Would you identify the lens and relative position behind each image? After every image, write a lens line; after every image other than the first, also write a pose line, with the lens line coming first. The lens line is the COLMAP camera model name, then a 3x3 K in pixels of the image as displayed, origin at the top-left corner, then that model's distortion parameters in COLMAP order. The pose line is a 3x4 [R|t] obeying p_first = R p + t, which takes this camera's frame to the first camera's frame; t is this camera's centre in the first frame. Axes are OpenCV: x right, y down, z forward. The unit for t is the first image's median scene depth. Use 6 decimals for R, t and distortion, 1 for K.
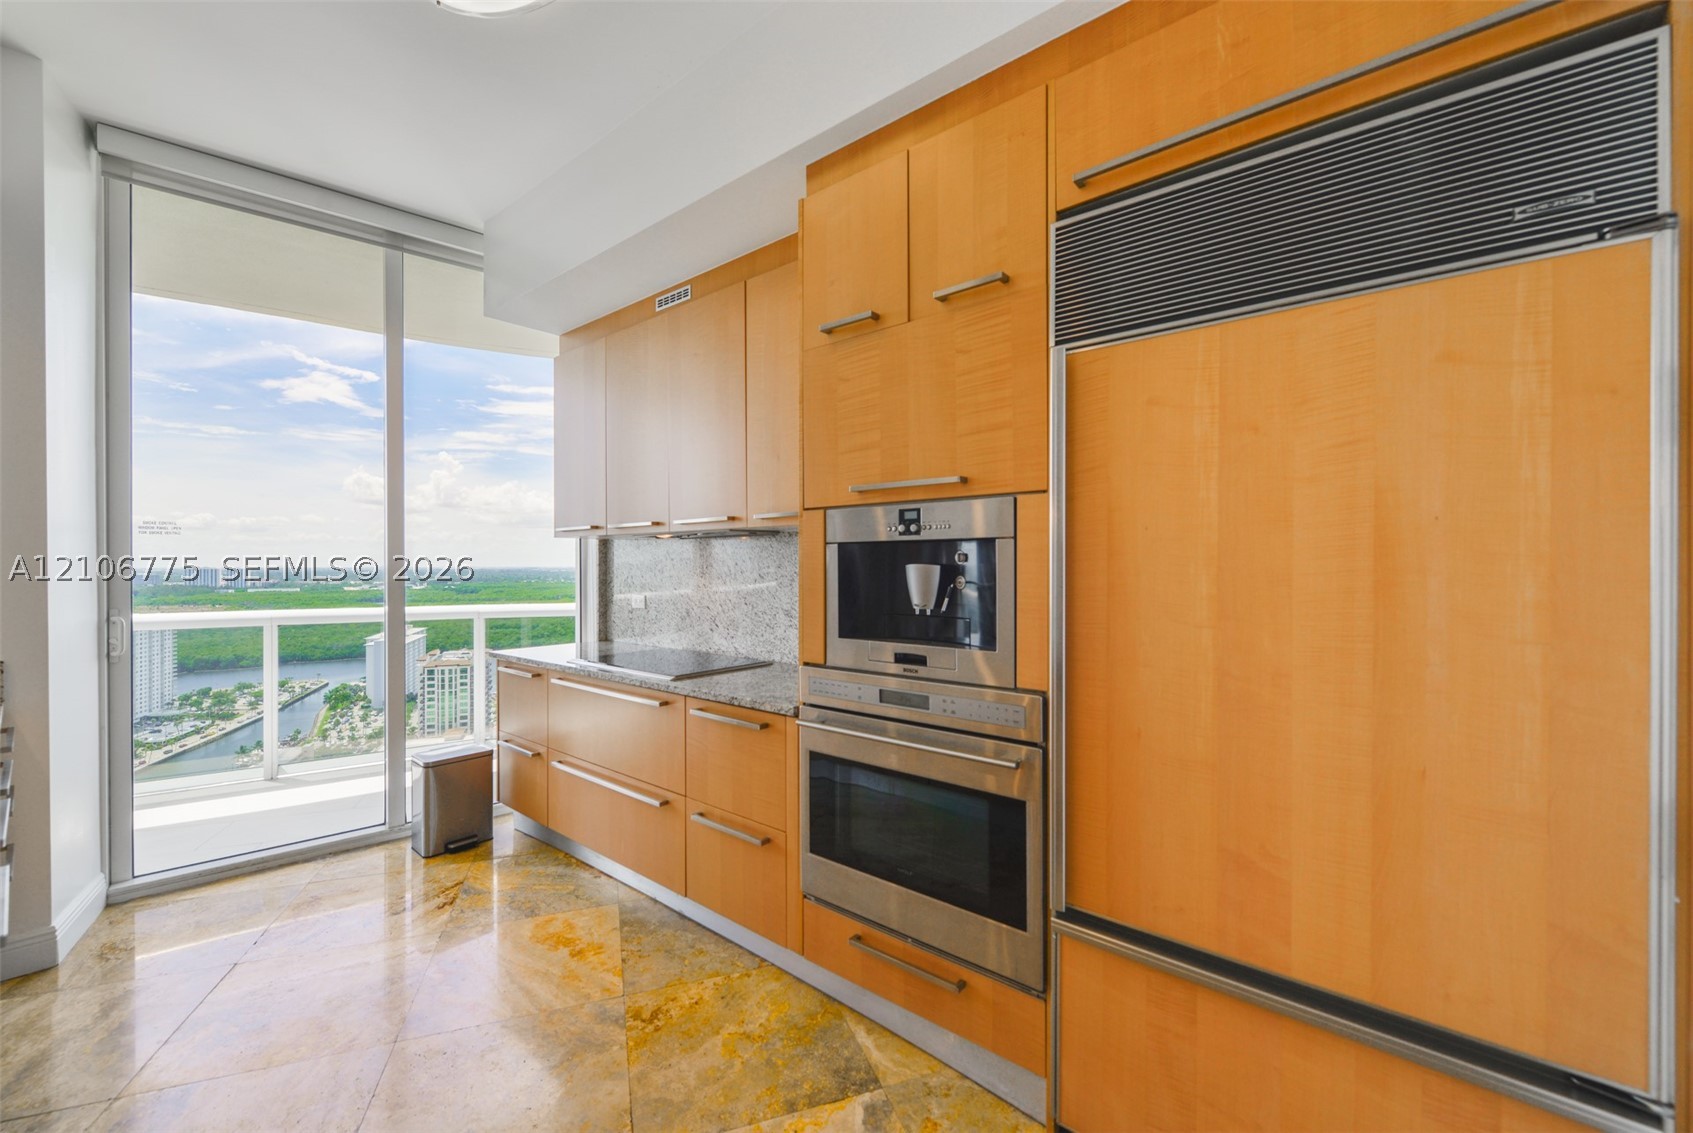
lens RADIAL K [[674.6, 0, 834.4], [0, 674.6, 565.0], [0, 0, 1]] dist [0.000697, -0.003736]
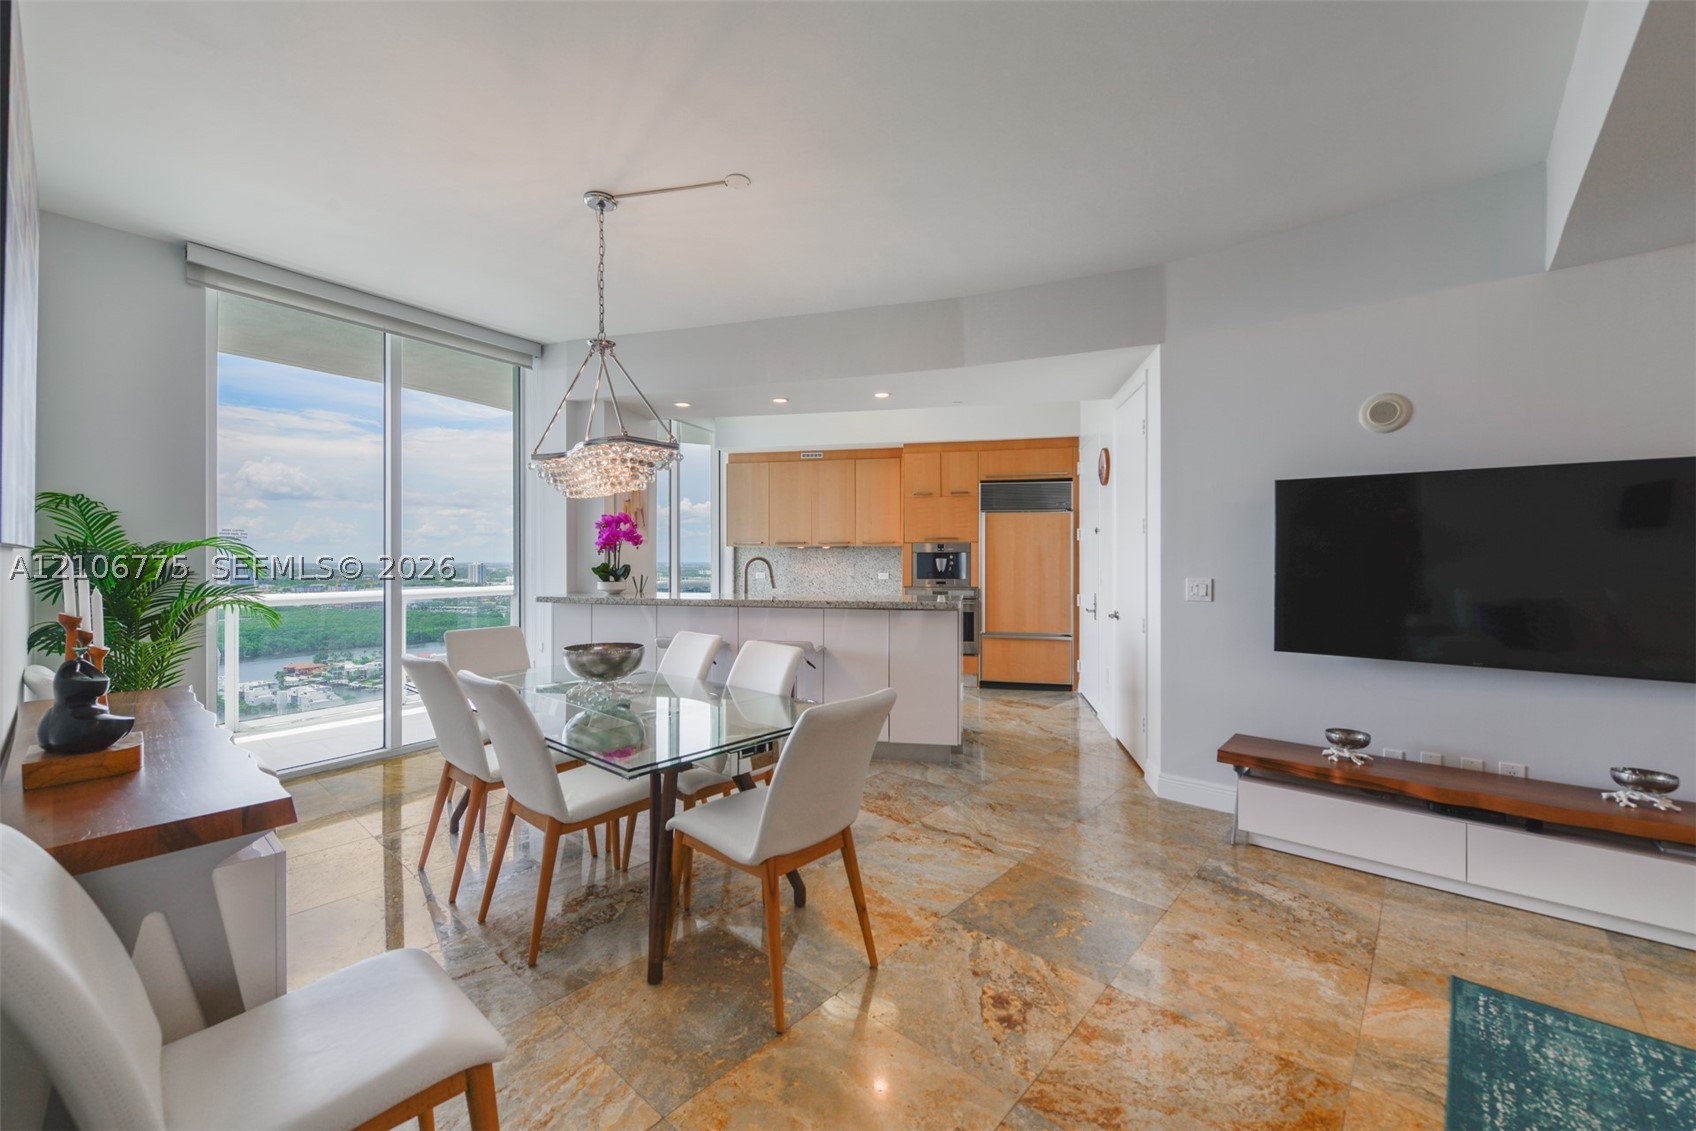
lens RADIAL K [[674.4, 0, 836.6], [0, 674.4, 561.5], [0, 0, 1]] dist [-0.000235, -0.000317]
pose [[0.880110, -0.000601, 0.474770, -2.138305], [0.000129, 0.999999, 0.001028, 0.011067], [-0.474771, -0.000844, 0.880109, -2.020840]]
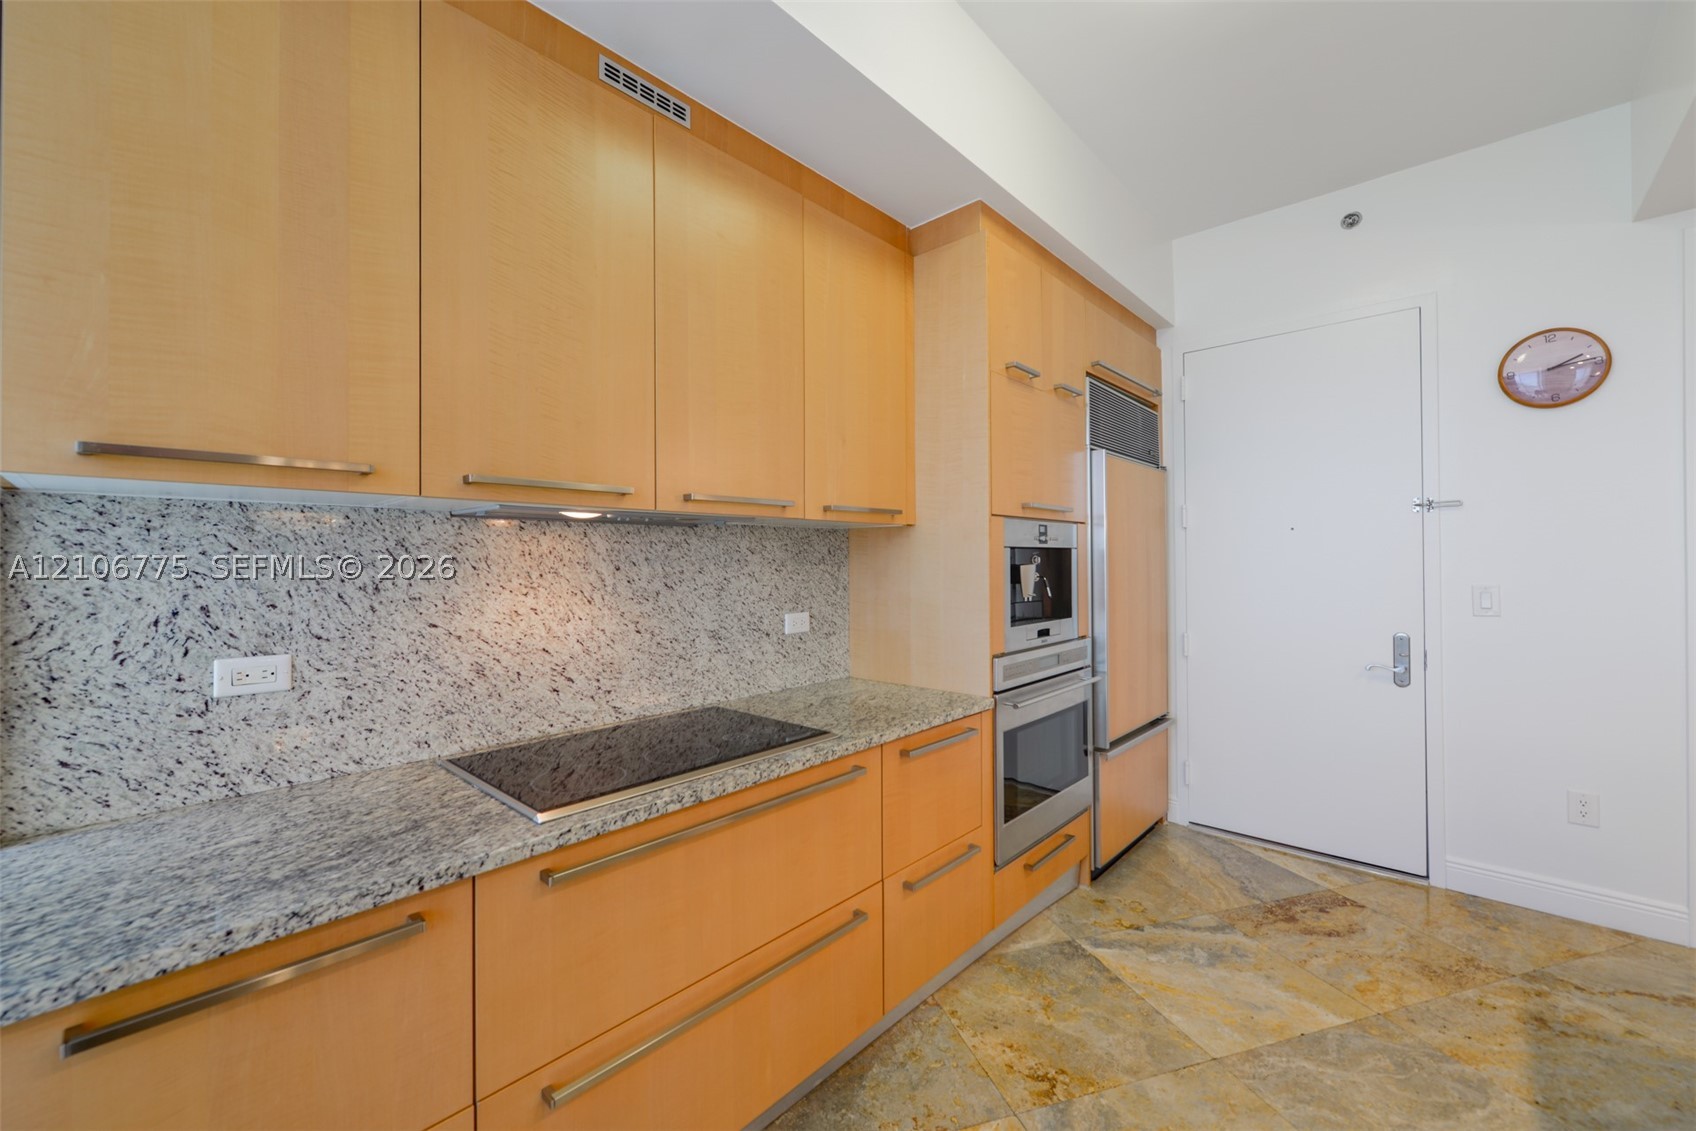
lens RADIAL K [[670.7, 0, 836.1], [0, 670.7, 558.6], [0, 0, 1]] dist [-0.001521, -0.003112]
pose [[0.051911, 0.008817, 0.998613, -1.218845], [0.010237, 0.999904, -0.009360, -0.004439], [-0.998599, 0.010709, 0.051816, 1.278377]]
